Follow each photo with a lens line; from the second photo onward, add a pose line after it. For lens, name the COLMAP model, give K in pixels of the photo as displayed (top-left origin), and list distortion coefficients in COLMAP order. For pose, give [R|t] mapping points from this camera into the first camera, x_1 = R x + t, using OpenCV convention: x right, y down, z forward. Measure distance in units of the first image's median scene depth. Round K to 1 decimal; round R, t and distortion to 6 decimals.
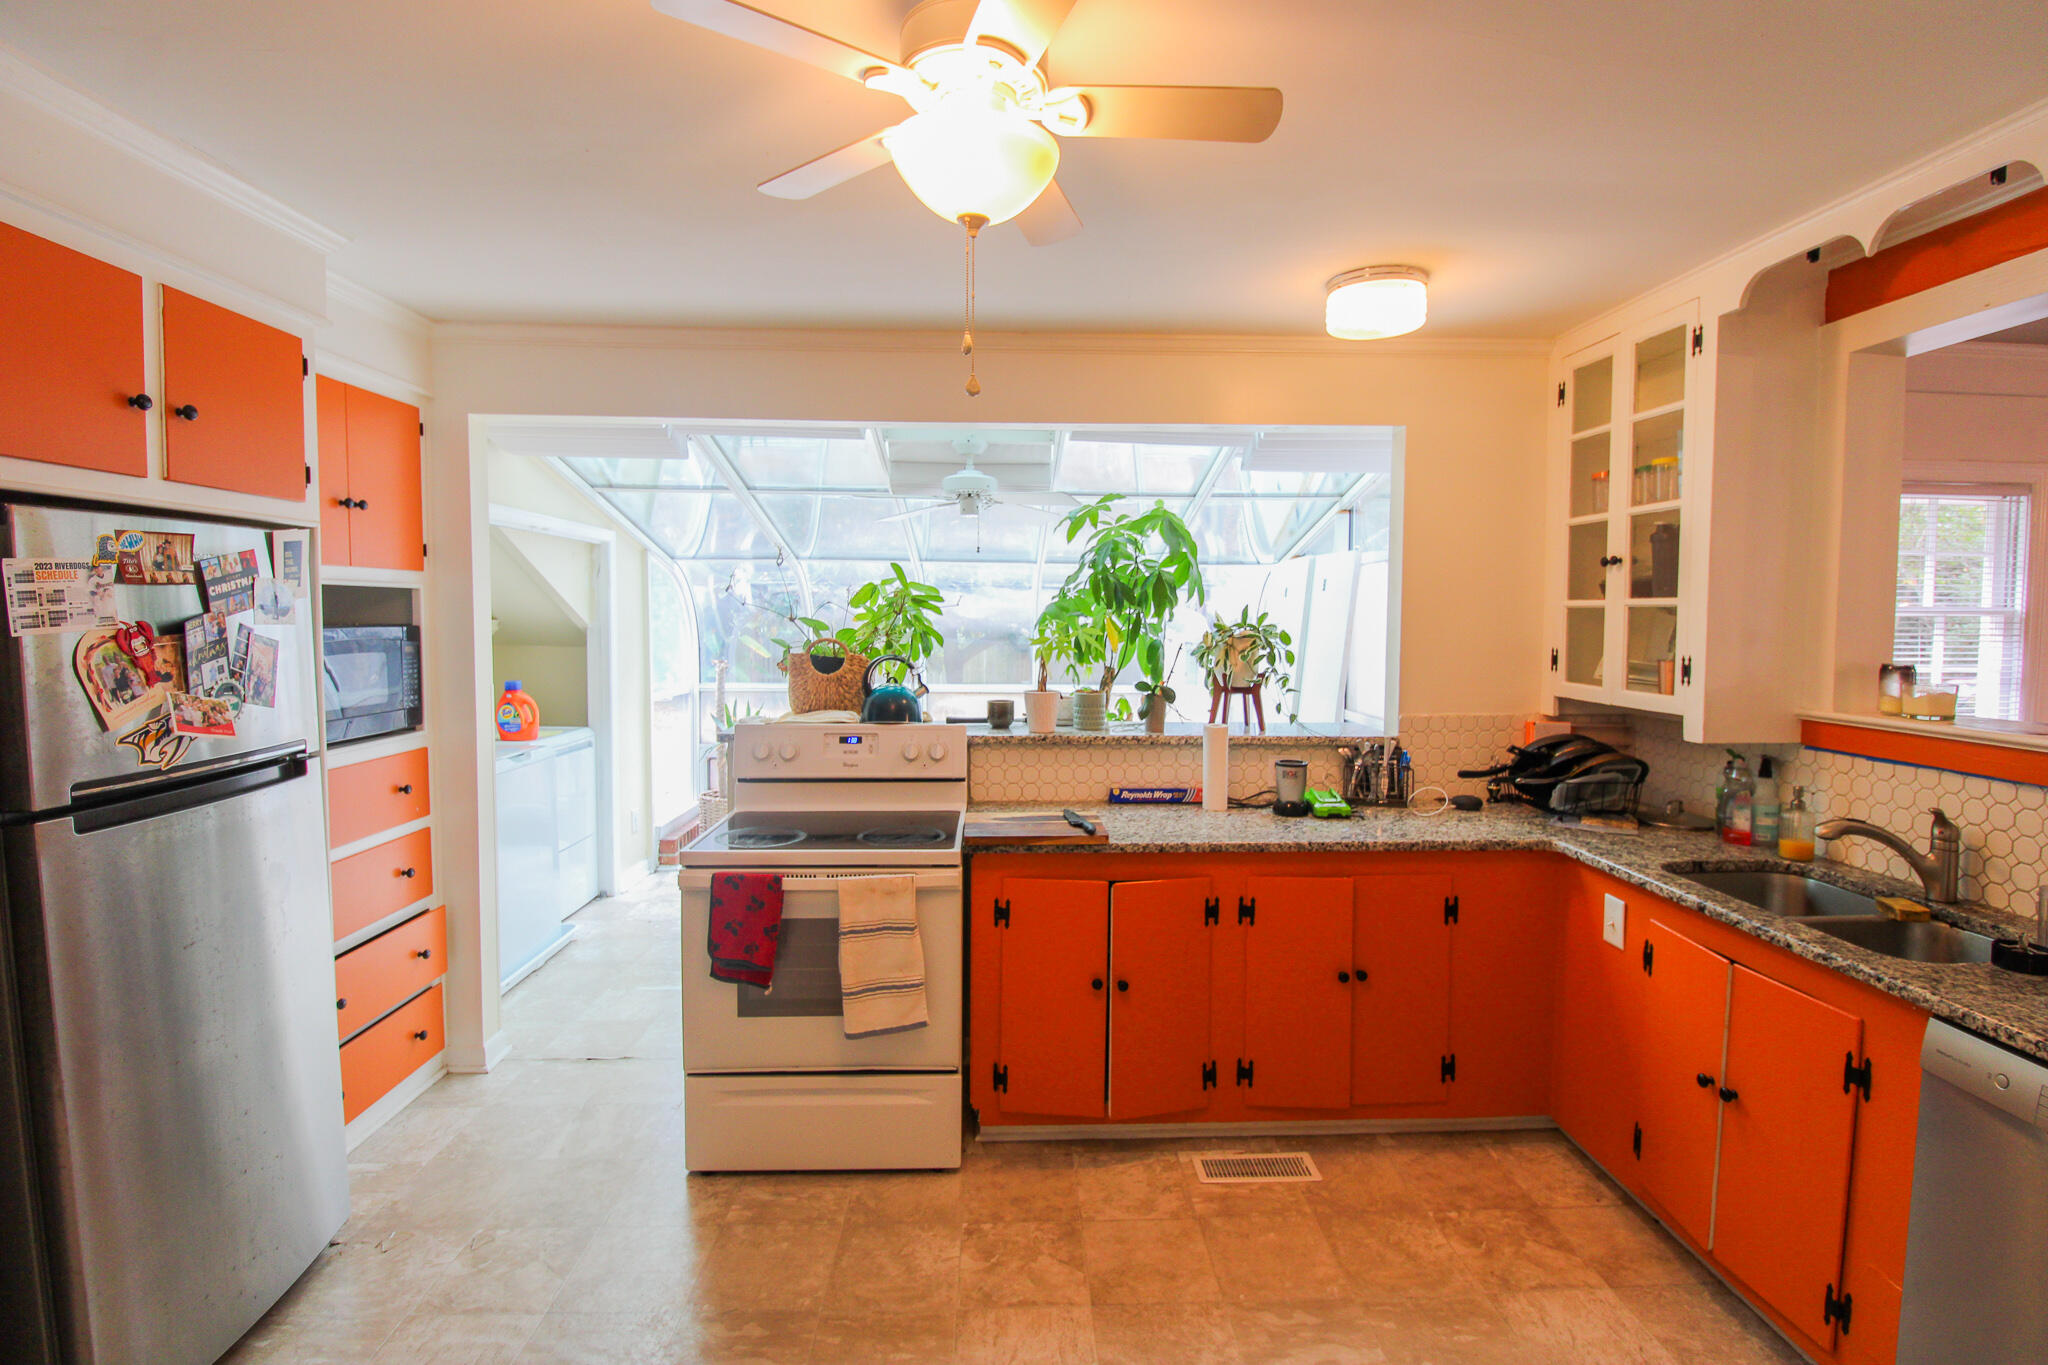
lens RADIAL K [[966.2, 0, 1048.2], [0, 966.2, 661.0], [0, 0, 1]] dist [0.002430, -0.013384]
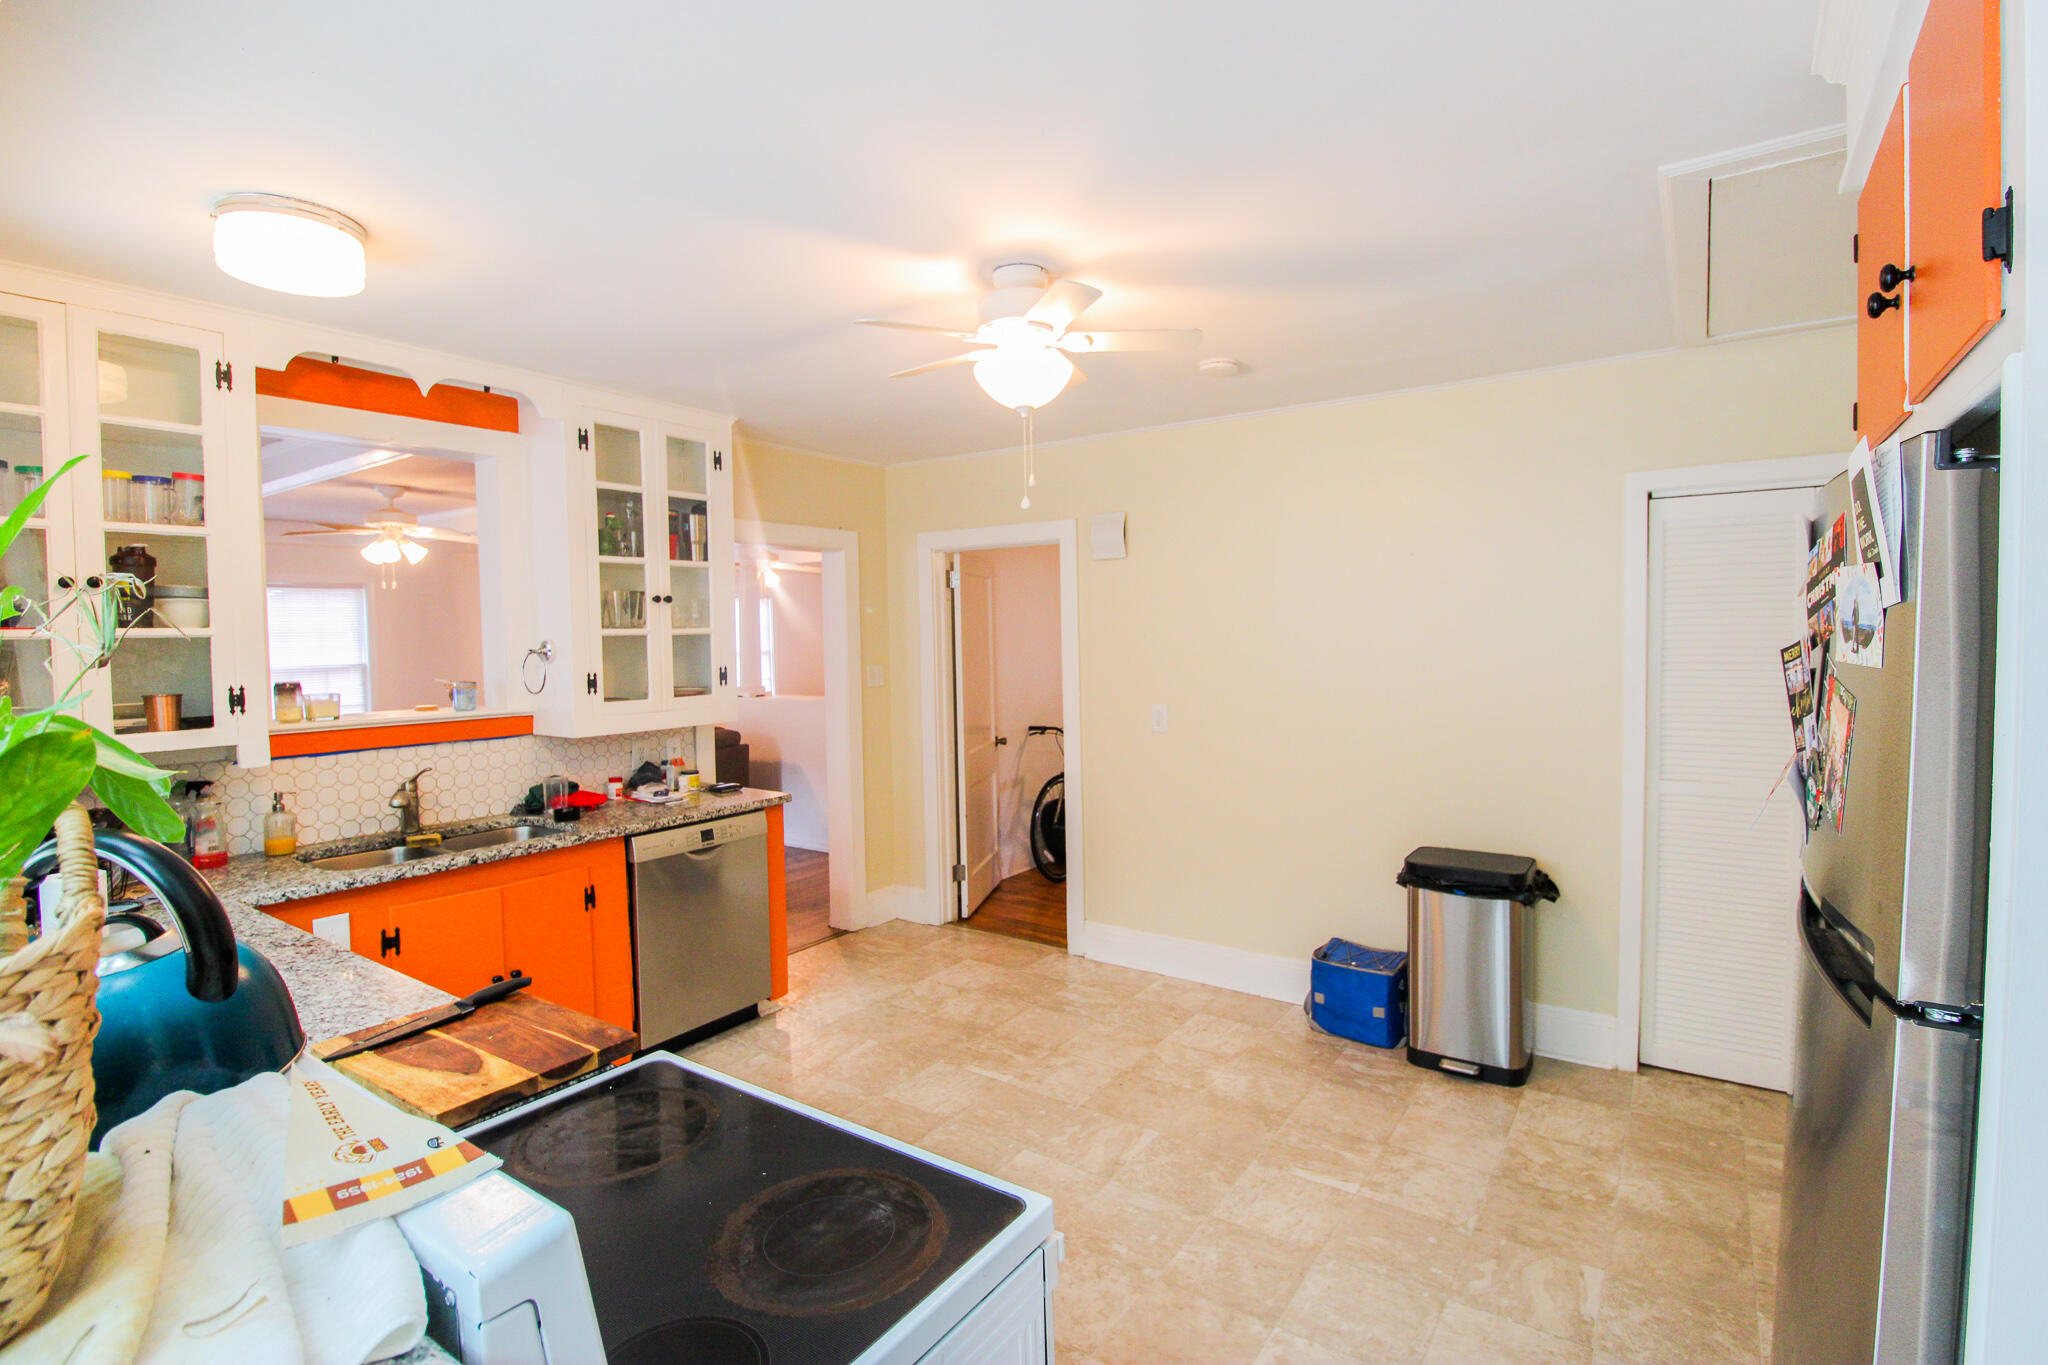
lens RADIAL K [[966.2, 0, 1048.2], [0, 966.2, 661.0], [0, 0, 1]] dist [0.002430, -0.013384]
pose [[-0.800721, -0.008838, 0.598972, -0.630234], [0.046039, 0.996026, 0.076243, -0.104207], [-0.597265, 0.088625, -0.797132, 1.896187]]
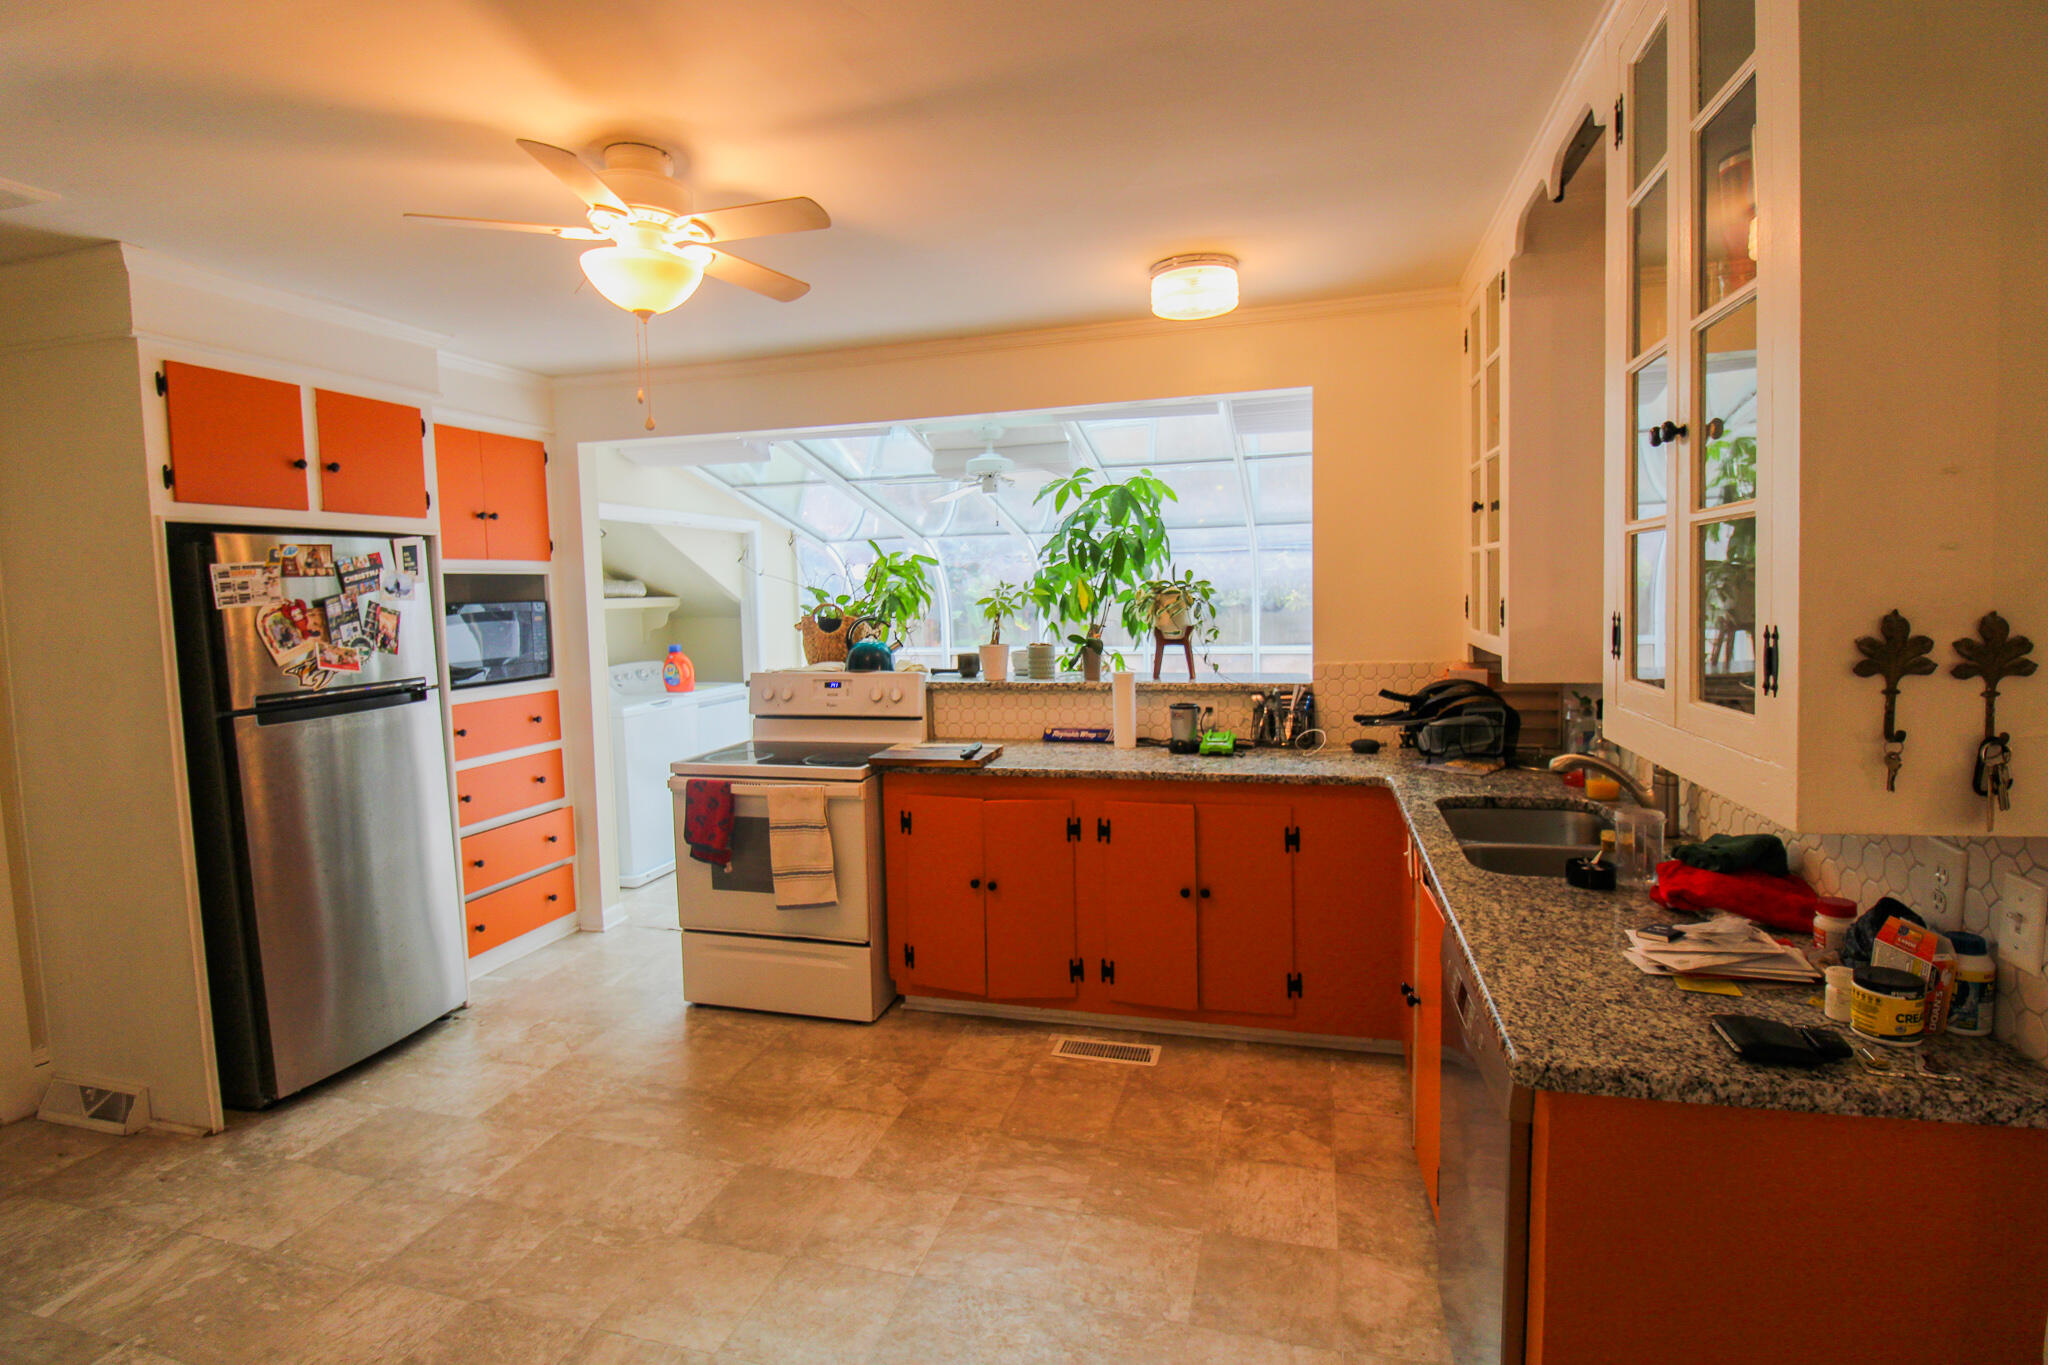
lens RADIAL K [[983.0, 0, 1027.5], [0, 983.0, 652.7], [0, 0, 1]] dist [0.002147, -0.013392]
pose [[0.950526, -0.009277, -0.310506, 0.485962], [0.015622, 0.999717, 0.017954, 0.025083], [0.310252, -0.021917, 0.950402, -0.134325]]
